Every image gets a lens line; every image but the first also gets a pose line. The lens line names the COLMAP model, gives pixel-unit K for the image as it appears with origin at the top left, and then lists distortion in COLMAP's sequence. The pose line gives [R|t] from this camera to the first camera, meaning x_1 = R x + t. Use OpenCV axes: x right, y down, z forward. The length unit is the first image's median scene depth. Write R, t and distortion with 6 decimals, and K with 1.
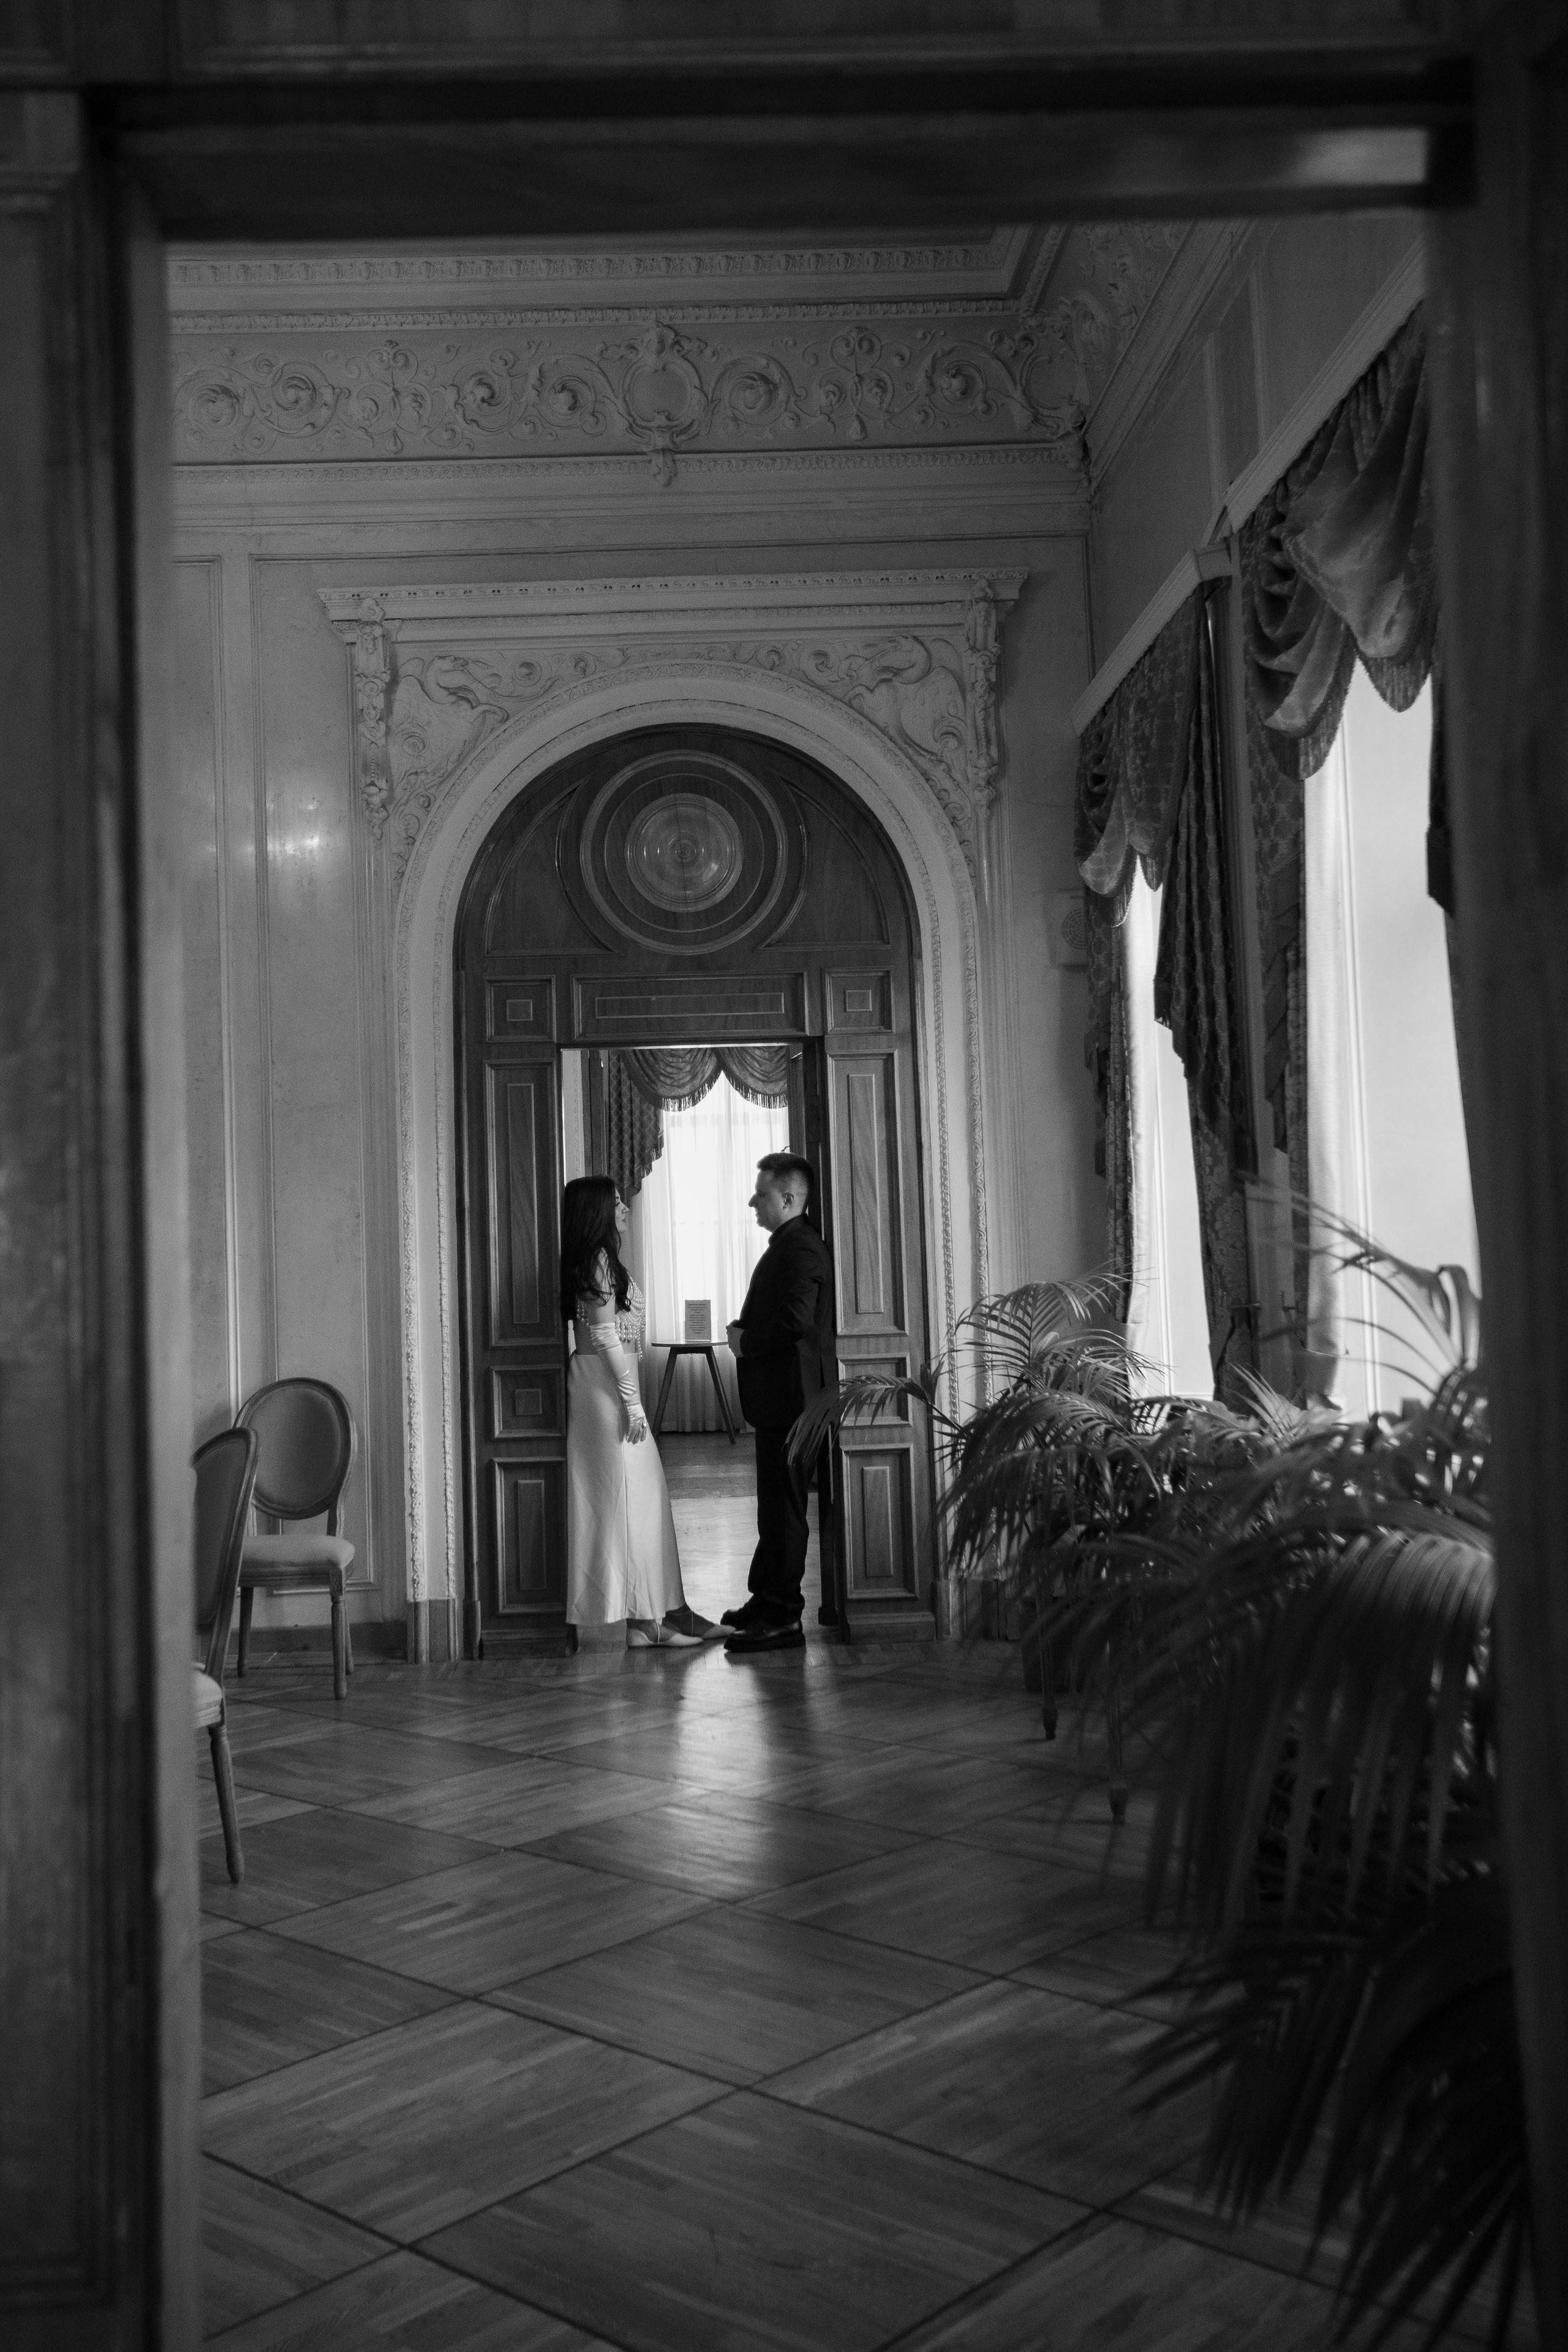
lens RADIAL K [[2265.2, 0, 780.2], [0, 2265.2, 1136.5], [0, 0, 1]] dist [0.005639, -0.008528]
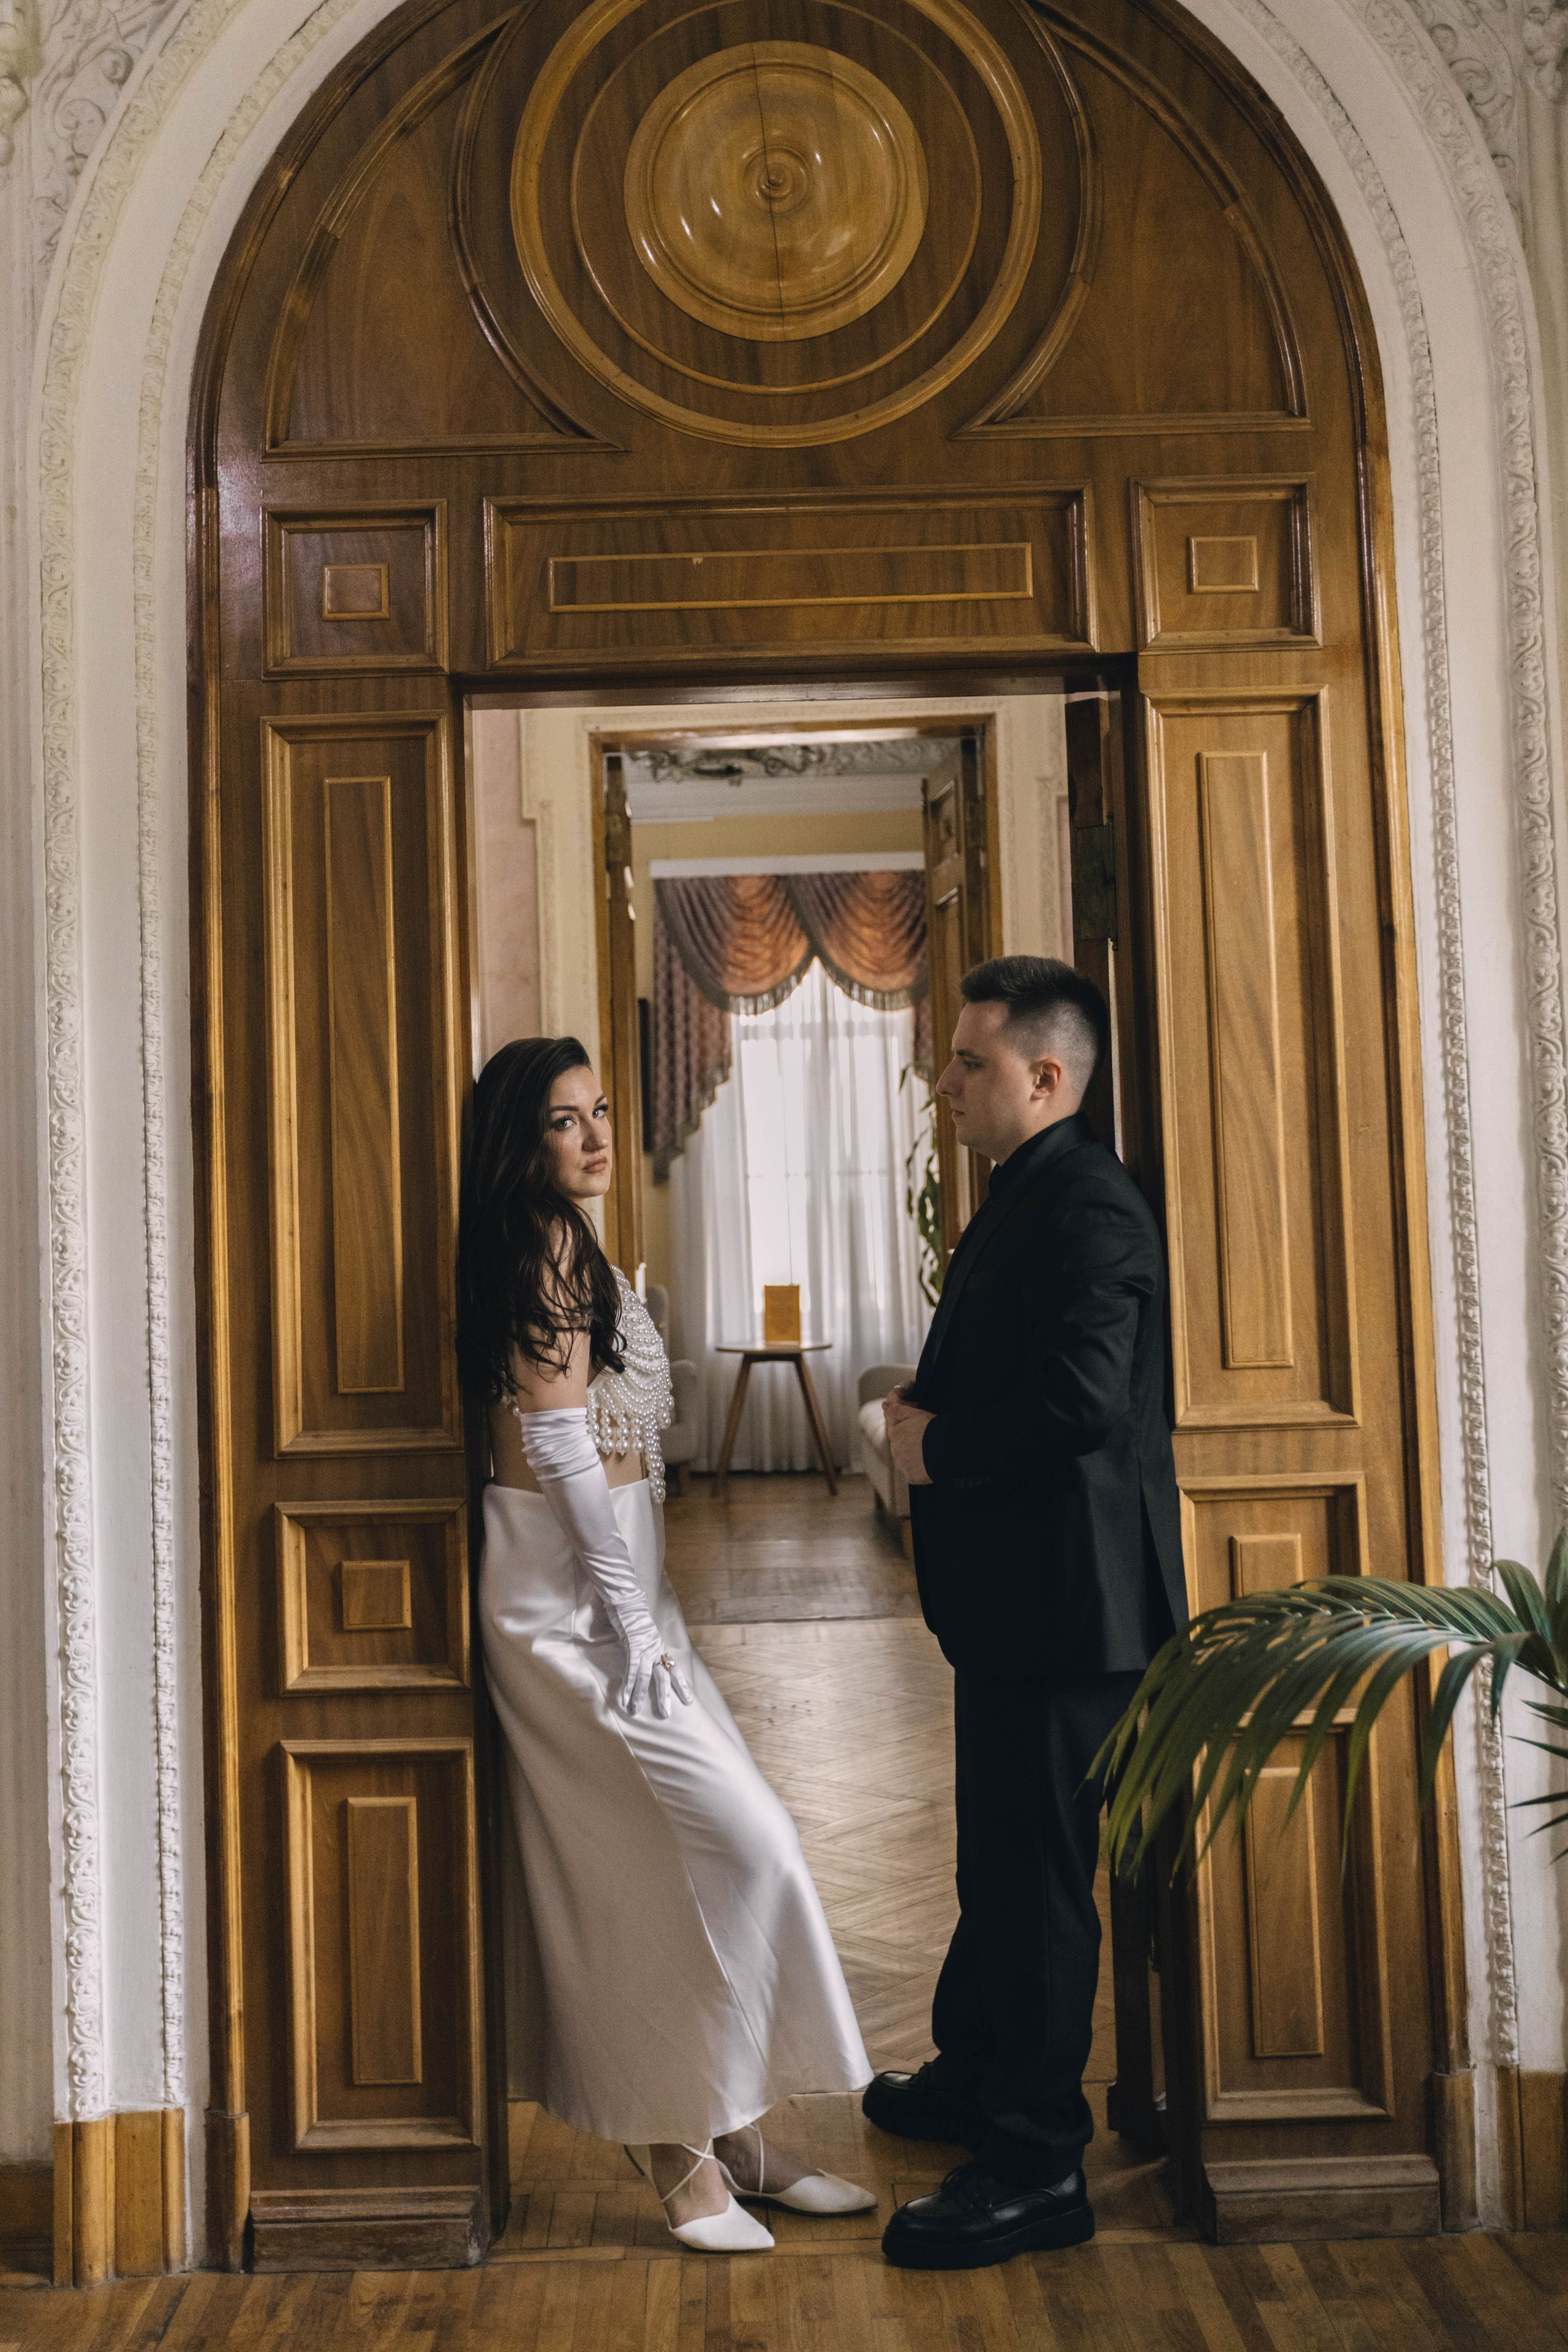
lens RADIAL K [[2265.2, 0, 780.2], [0, 2265.2, 1136.5], [0, 0, 1]] dist [0.005639, -0.008528]
pose [[0.999494, 0.000067, -0.031808, -0.029344], [0.000402, 0.999891, 0.014732, 0.032724], [0.031805, -0.014737, 0.999385, 0.609690]]
